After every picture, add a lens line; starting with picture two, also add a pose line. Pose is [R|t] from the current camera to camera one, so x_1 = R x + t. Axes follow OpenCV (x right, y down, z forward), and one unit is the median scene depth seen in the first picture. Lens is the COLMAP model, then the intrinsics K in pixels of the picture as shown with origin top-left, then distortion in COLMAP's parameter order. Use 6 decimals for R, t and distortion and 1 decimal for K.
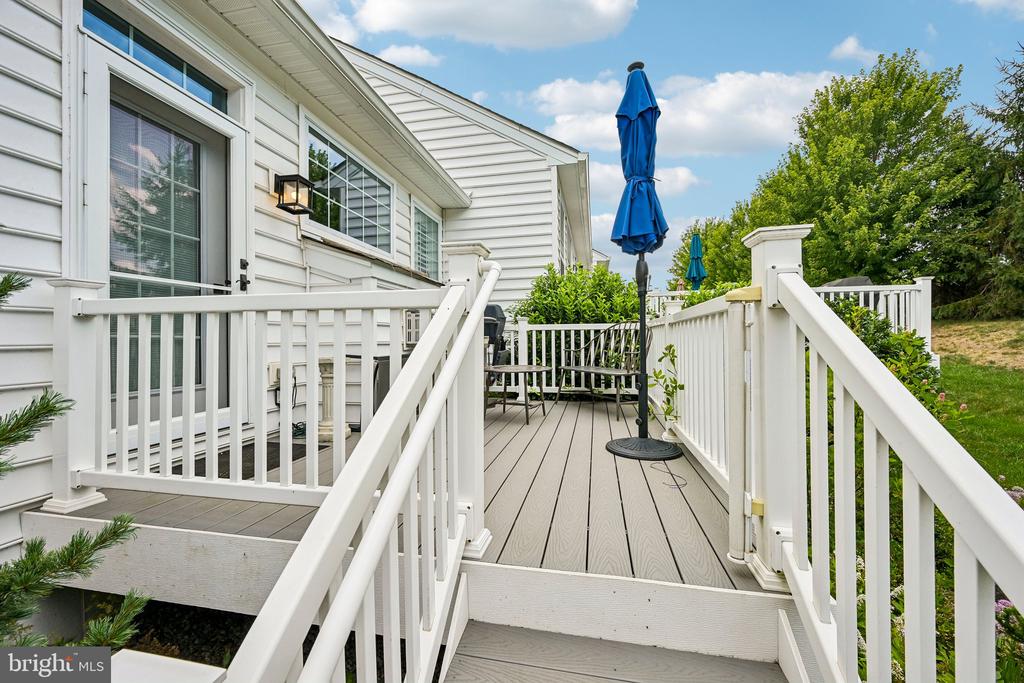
lens RADIAL K [[400.1, 0, 506.6], [0, 400.1, 338.0], [0, 0, 1]] dist [0.000969, 0.000257]
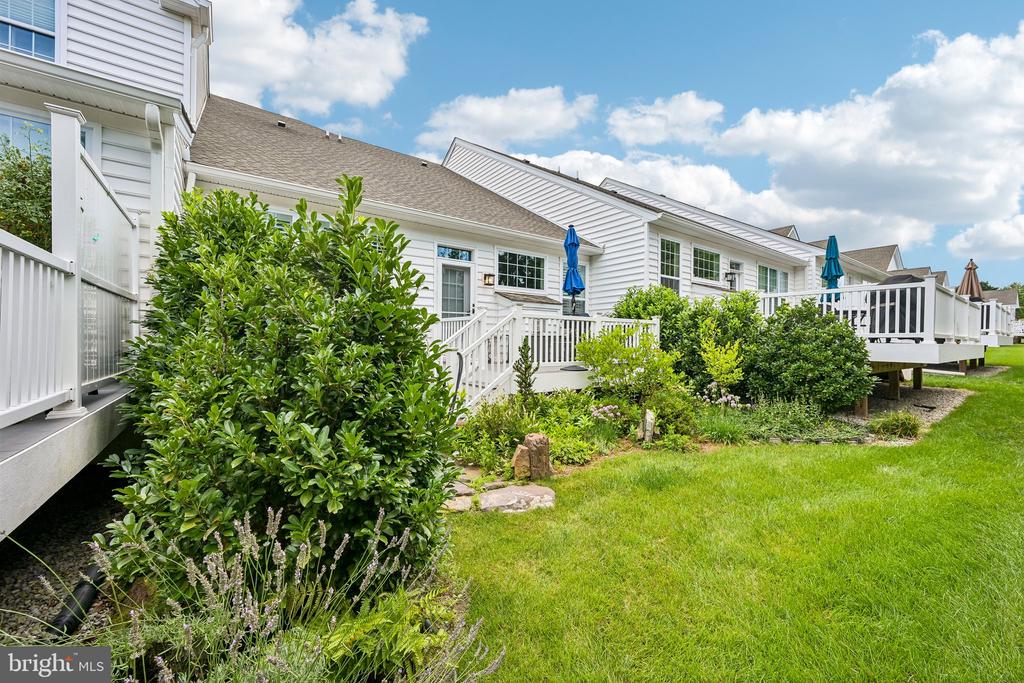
lens RADIAL K [[401.0, 0, 512.0], [0, 401.0, 341.5], [0, 0, 1]] dist [-0.001134, 0.000167]
pose [[0.752155, 0.011257, -0.658890, 1.003102], [-0.007622, 0.999936, 0.008383, 0.045532], [0.658942, -0.001284, 0.752193, -0.720294]]
